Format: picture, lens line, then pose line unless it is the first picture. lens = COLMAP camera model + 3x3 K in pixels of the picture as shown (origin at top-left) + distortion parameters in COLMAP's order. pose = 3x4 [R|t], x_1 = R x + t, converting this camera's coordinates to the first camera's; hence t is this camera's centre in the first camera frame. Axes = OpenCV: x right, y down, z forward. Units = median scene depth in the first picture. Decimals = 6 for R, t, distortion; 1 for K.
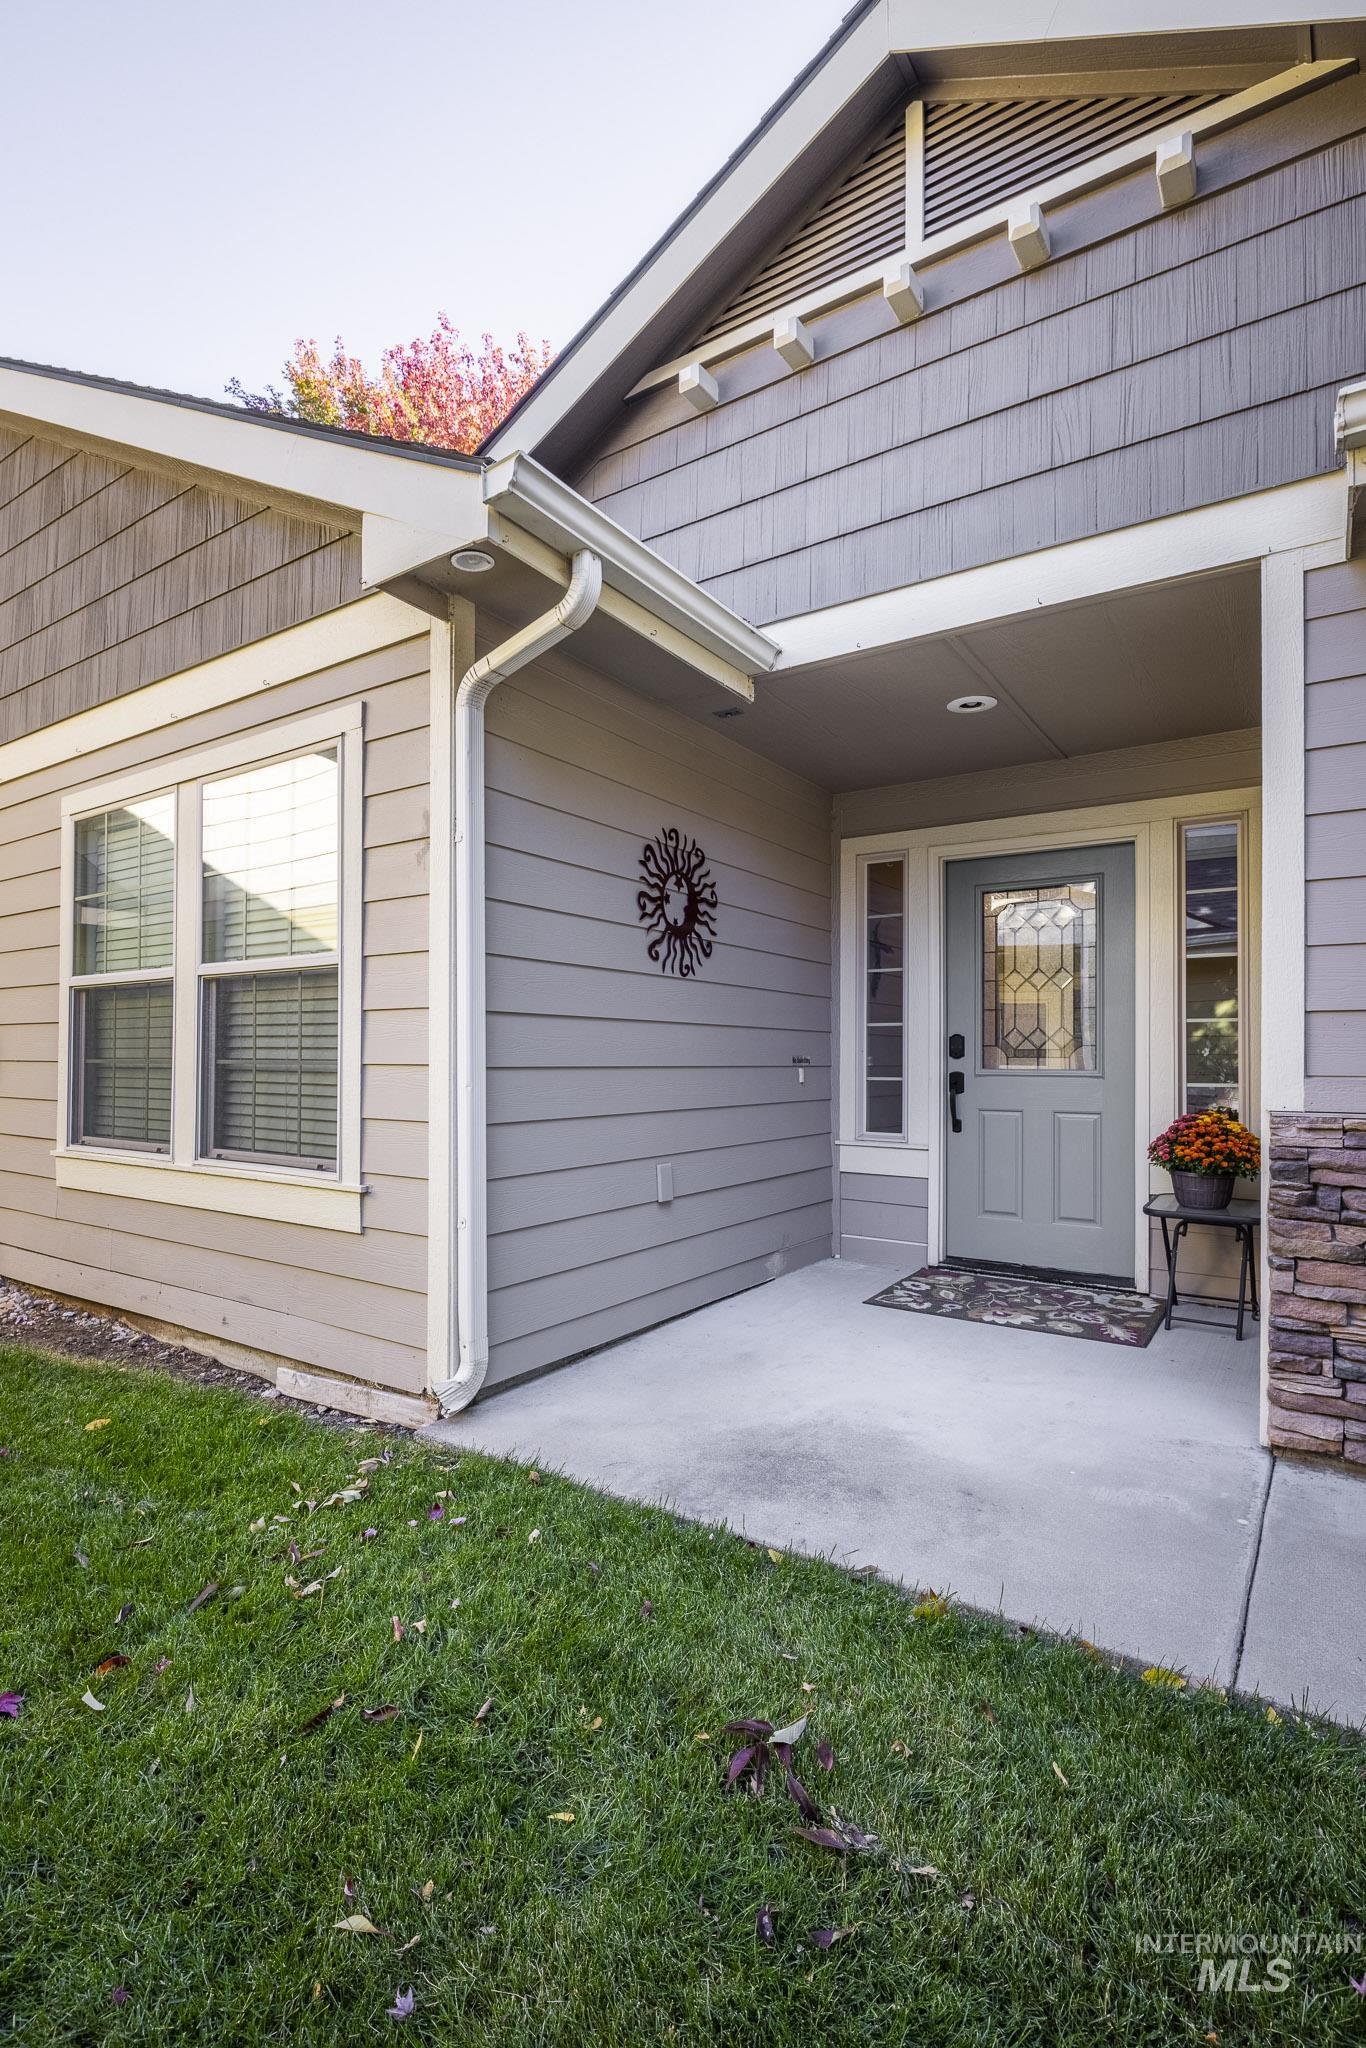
lens RADIAL K [[978.0, 0, 676.7], [0, 978.0, 1044.2], [0, 0, 1]] dist [-0.010335, 0.001205]
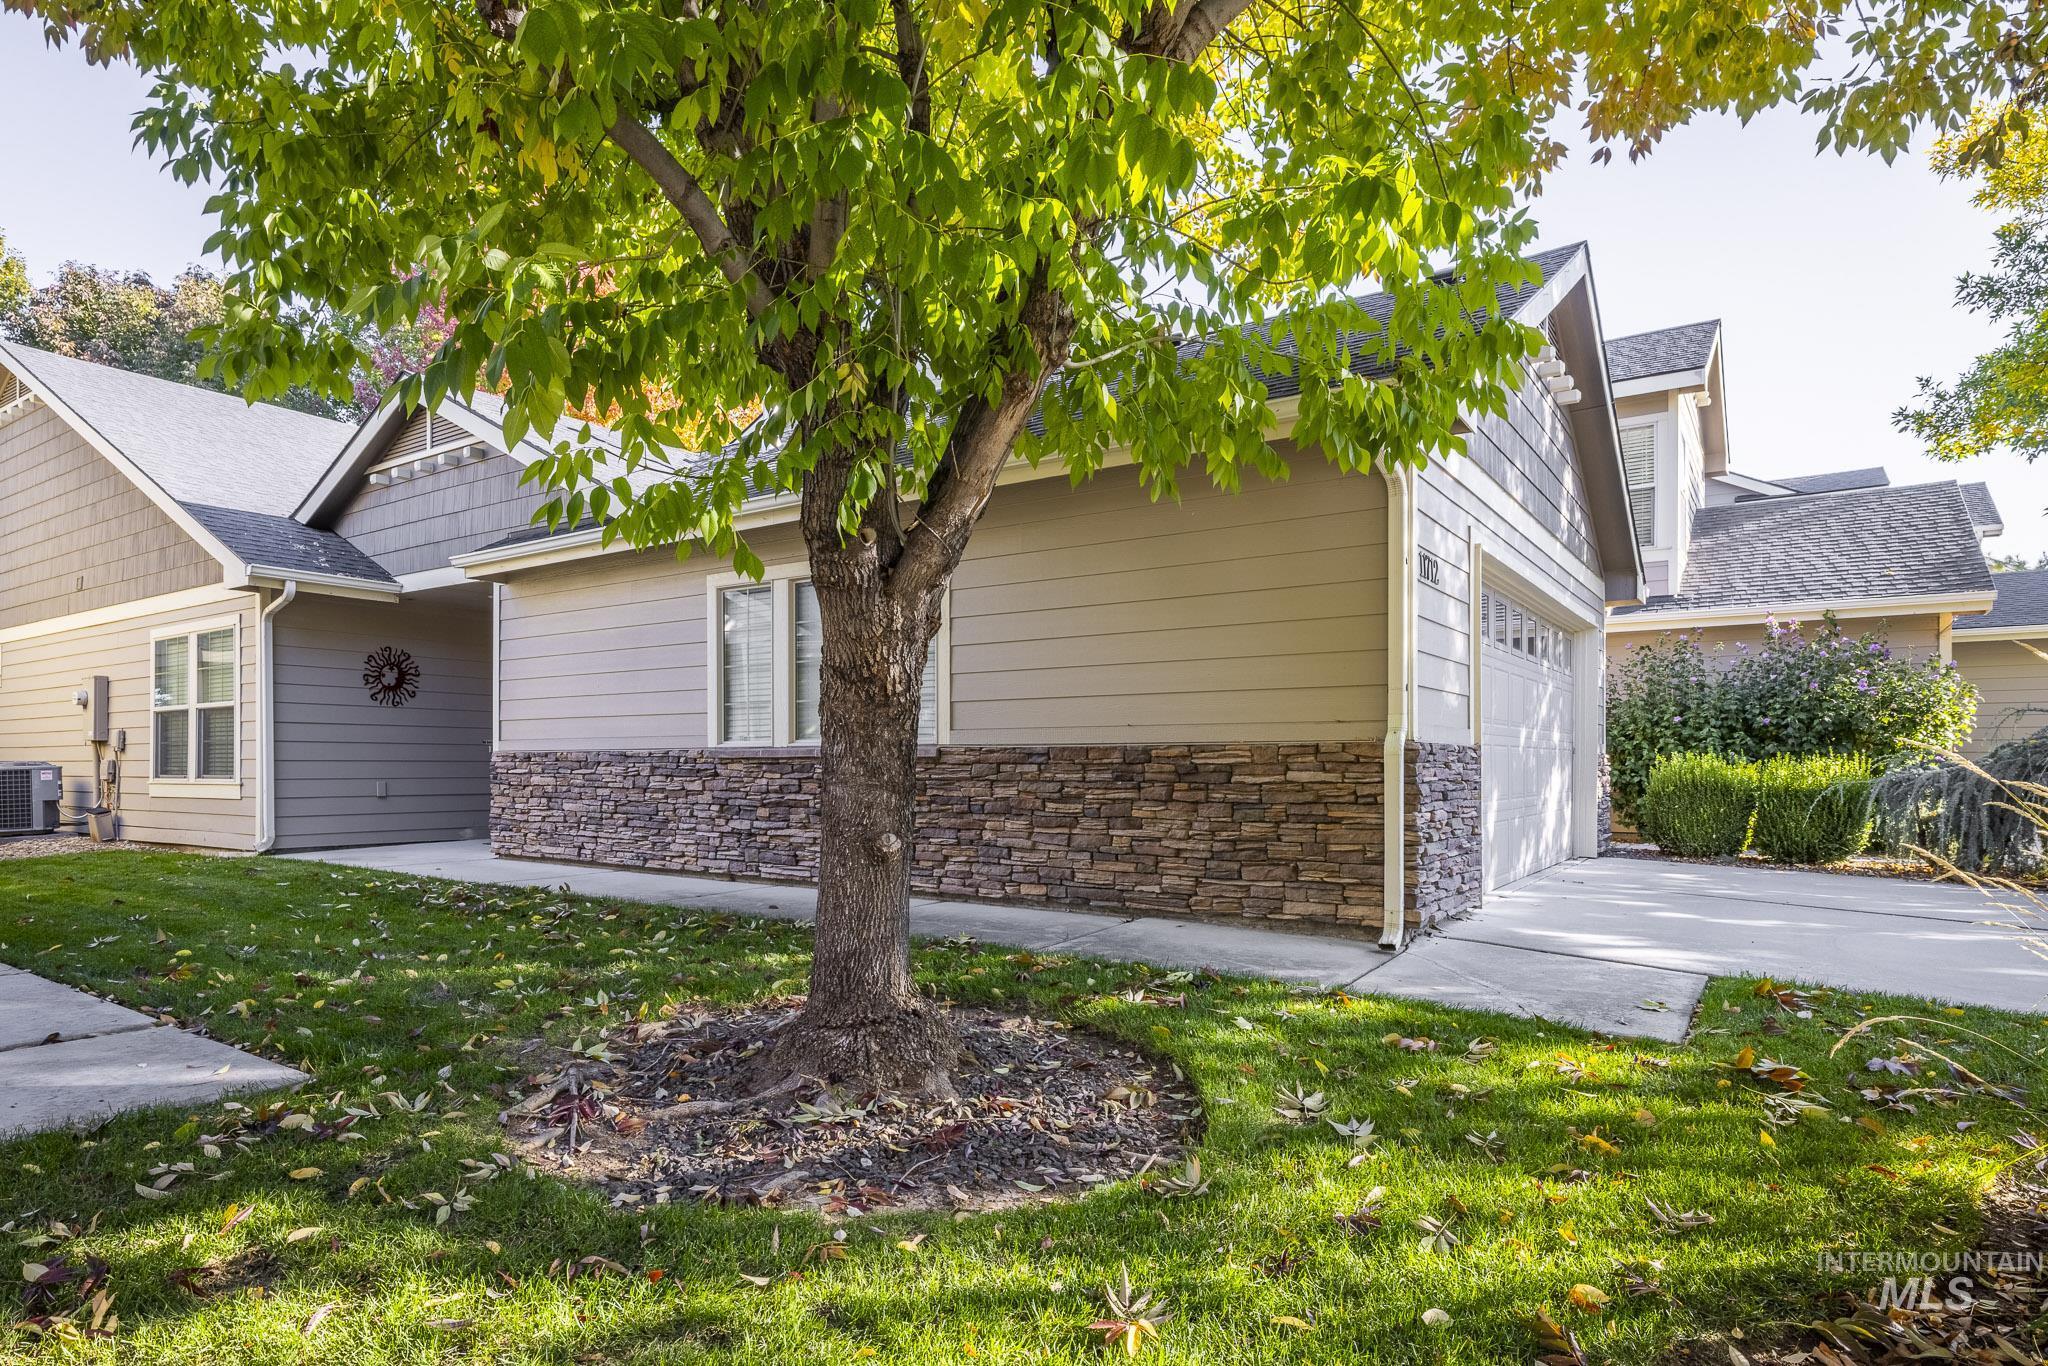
lens RADIAL K [[1166.4, 0, 954.0], [0, 1166.4, 758.4], [0, 0, 1]] dist [-0.008580, -0.001343]
pose [[0.999502, -0.006368, -0.030918, 1.714522], [0.006641, 0.999940, 0.008743, 0.051544], [0.030861, -0.008944, 0.999484, -2.145256]]
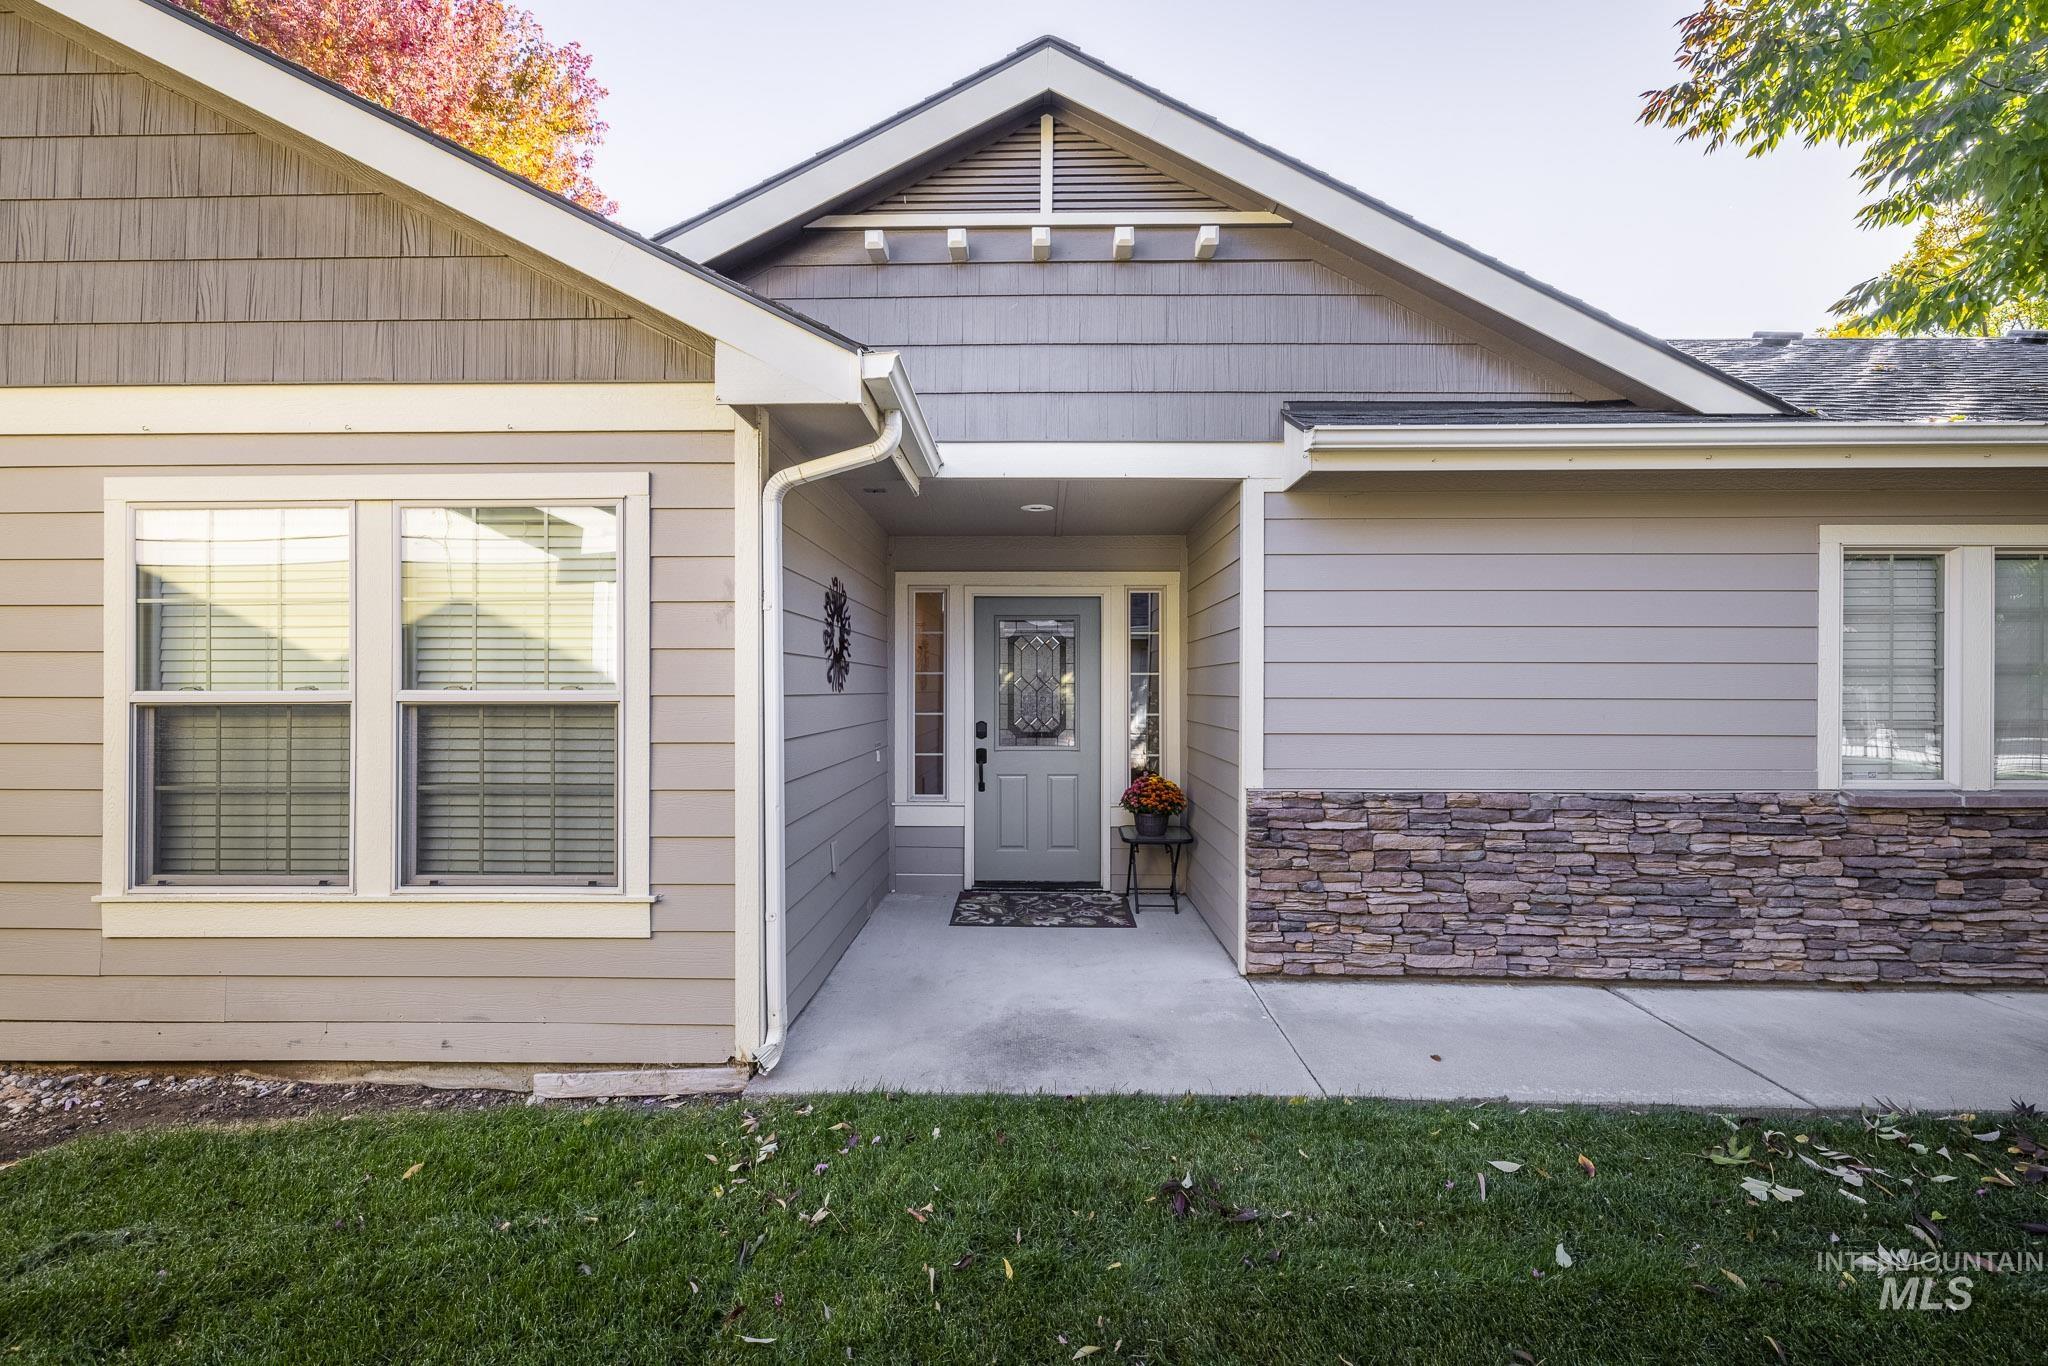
lens RADIAL K [[851.9, 0, 1025.8], [0, 851.9, 679.8], [0, 0, 1]] dist [-0.001516, 0.000407]
pose [[0.835775, 0.001496, 0.549071, -0.456803], [-0.005456, 0.999970, 0.005580, -0.106410], [-0.549046, -0.007659, 0.835757, -0.069927]]
